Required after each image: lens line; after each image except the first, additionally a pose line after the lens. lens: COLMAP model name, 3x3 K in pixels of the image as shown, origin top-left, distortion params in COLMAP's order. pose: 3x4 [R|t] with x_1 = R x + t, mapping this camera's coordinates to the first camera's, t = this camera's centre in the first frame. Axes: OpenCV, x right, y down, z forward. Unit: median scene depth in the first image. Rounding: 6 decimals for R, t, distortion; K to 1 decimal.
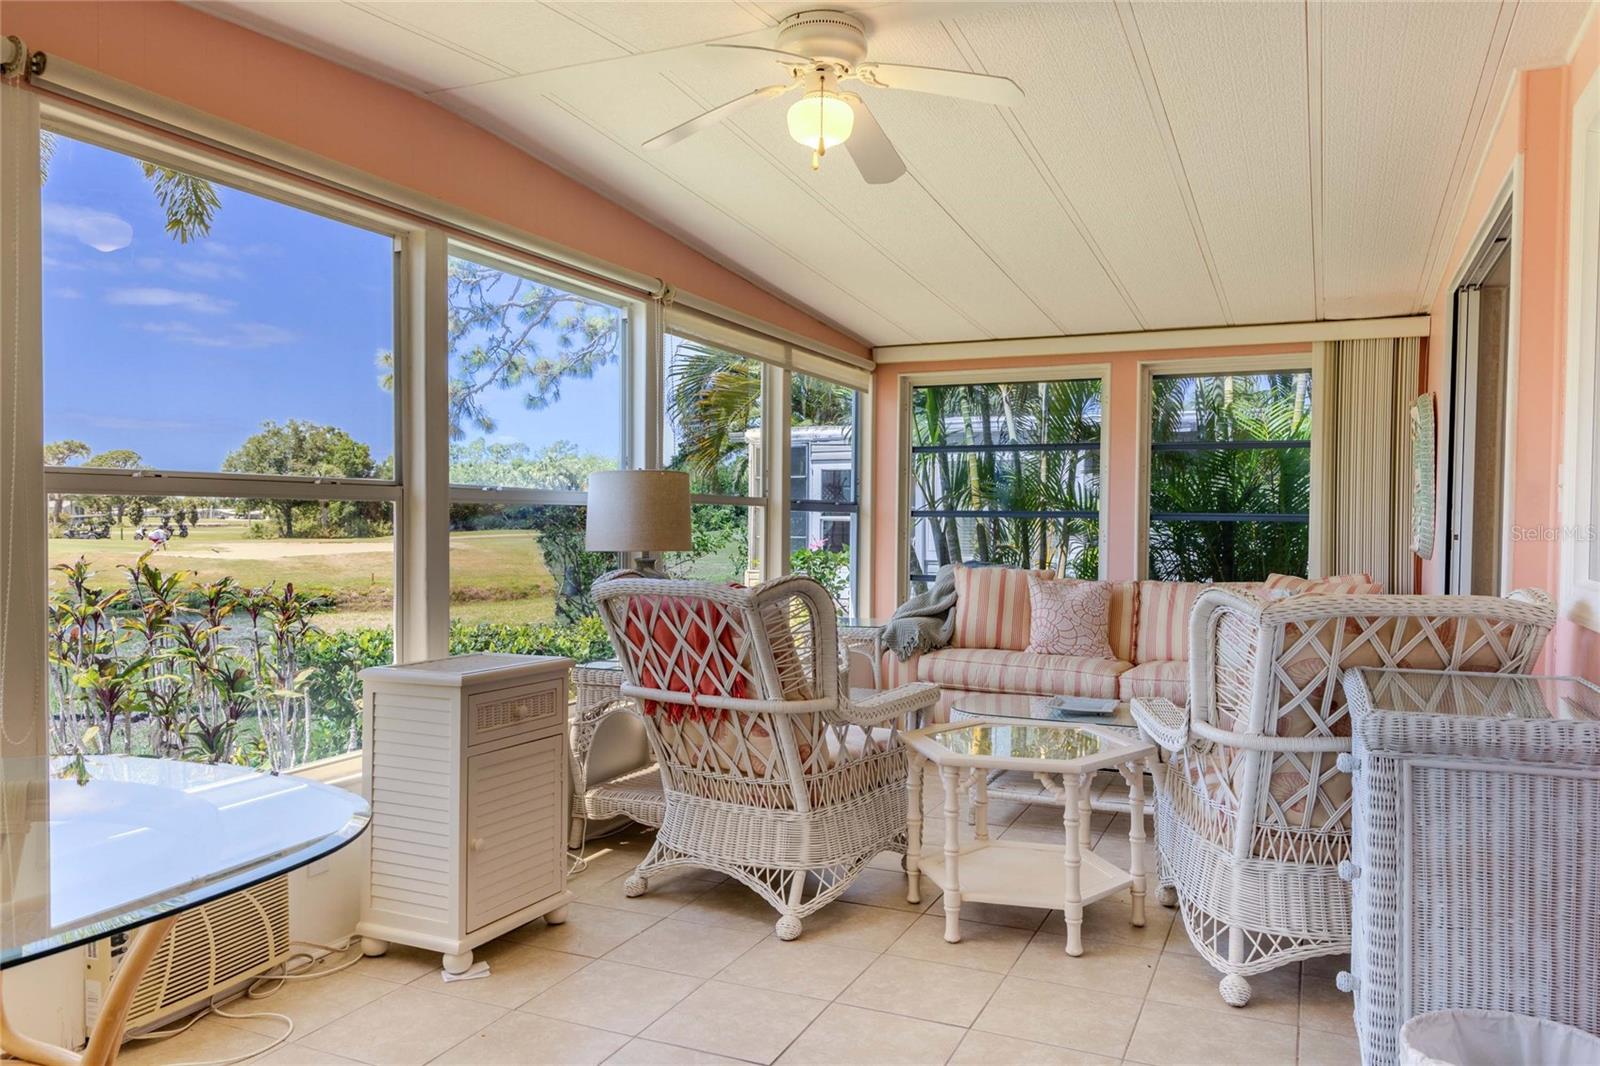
lens RADIAL K [[1104.4, 0, 791.6], [0, 1104.4, 537.8], [0, 0, 1]] dist [0.013019, 0.009809]
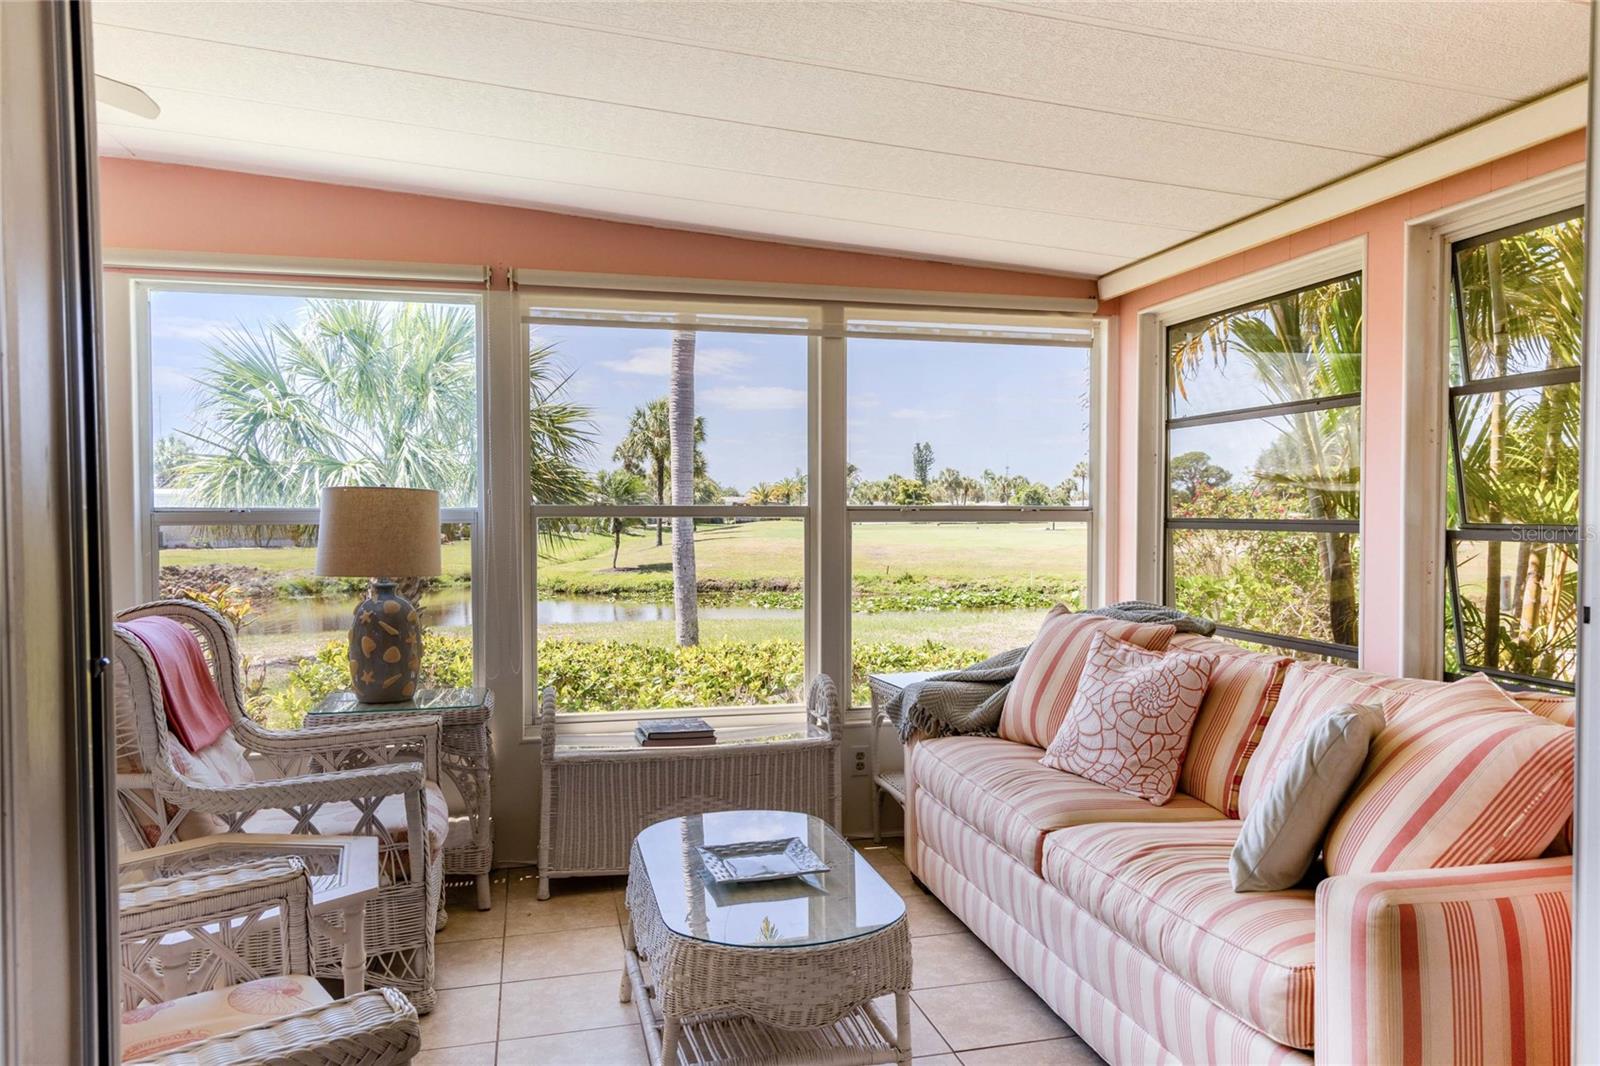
lens RADIAL K [[1104.4, 0, 803.7], [0, 1104.4, 543.5], [0, 0, 1]] dist [0.013019, 0.009809]
pose [[0.629609, 0.018308, -0.776696, 0.576568], [-0.010843, 0.999832, 0.014778, -0.020193], [0.776836, -0.000883, 0.629702, 0.515367]]
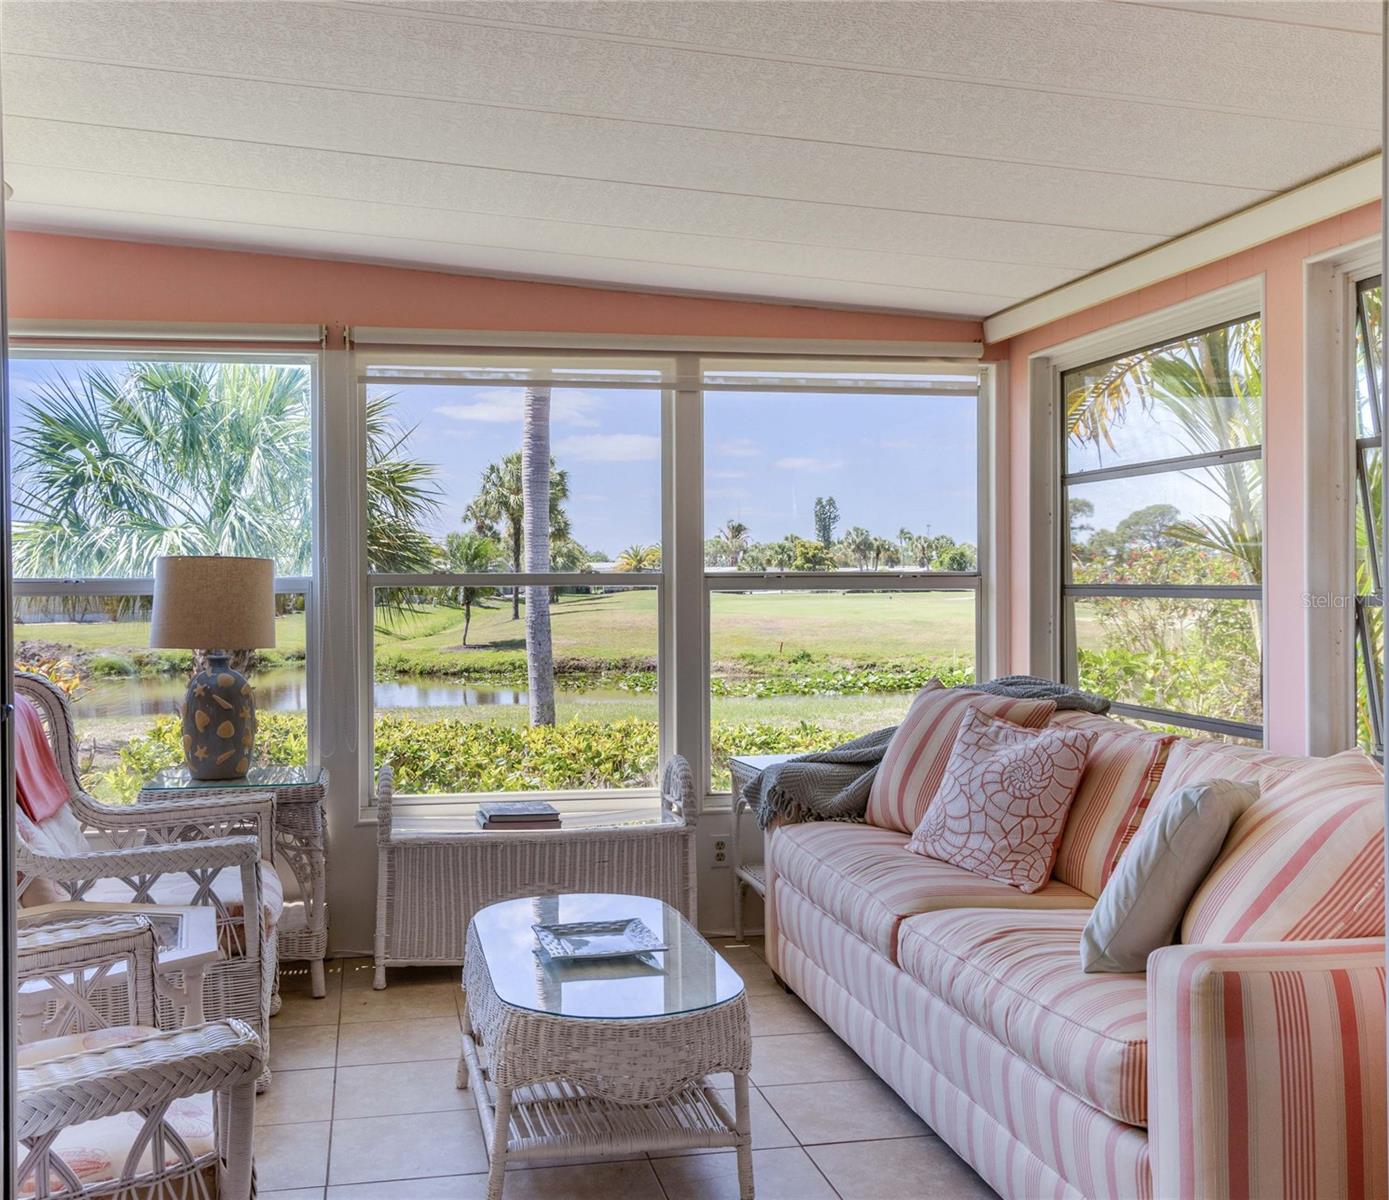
lens RADIAL K [[1288.6, 0, 569.6], [0, 1288.6, 587.7], [0, 0, 1]] dist [0.015839, 0.000000]
pose [[0.558390, -0.001966, -0.829576, 0.635748], [-0.006940, 0.999951, -0.007041, -0.019269], [0.829550, 0.009688, 0.558349, 0.489737]]
